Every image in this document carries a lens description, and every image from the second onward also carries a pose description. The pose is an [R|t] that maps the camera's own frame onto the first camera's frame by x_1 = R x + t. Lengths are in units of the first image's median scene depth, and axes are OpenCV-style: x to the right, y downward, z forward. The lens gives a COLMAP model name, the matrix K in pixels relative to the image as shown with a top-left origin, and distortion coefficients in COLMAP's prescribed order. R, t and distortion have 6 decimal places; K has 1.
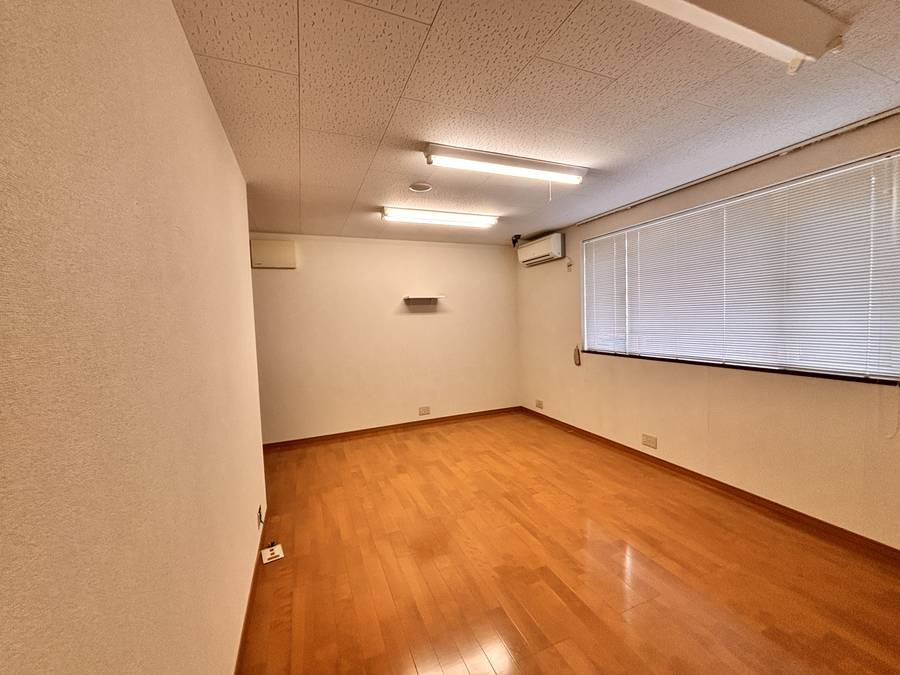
lens RADIAL K [[360.8, 0, 449.6], [0, 360.8, 327.3], [0, 0, 1]] dist [-0.002040, -0.000115]
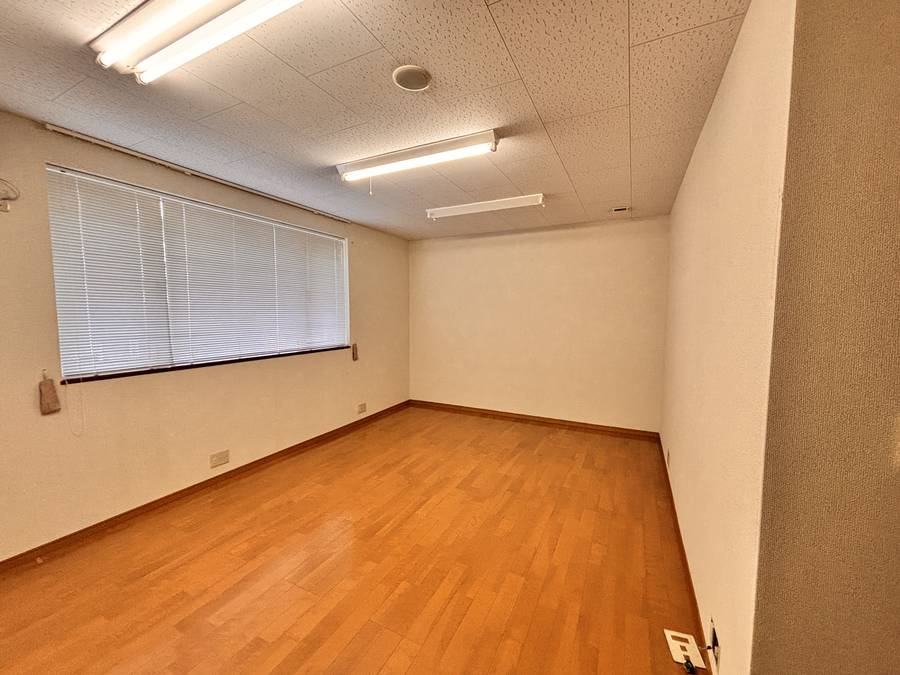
lens RADIAL K [[364.7, 0, 446.8], [0, 364.7, 338.8], [0, 0, 1]] dist [0.003305, 0.000380]
pose [[-0.654021, -0.023795, 0.756102, -0.567788], [0.038877, 0.997127, 0.065009, -0.010897], [-0.755477, 0.071913, -0.651217, 1.399598]]
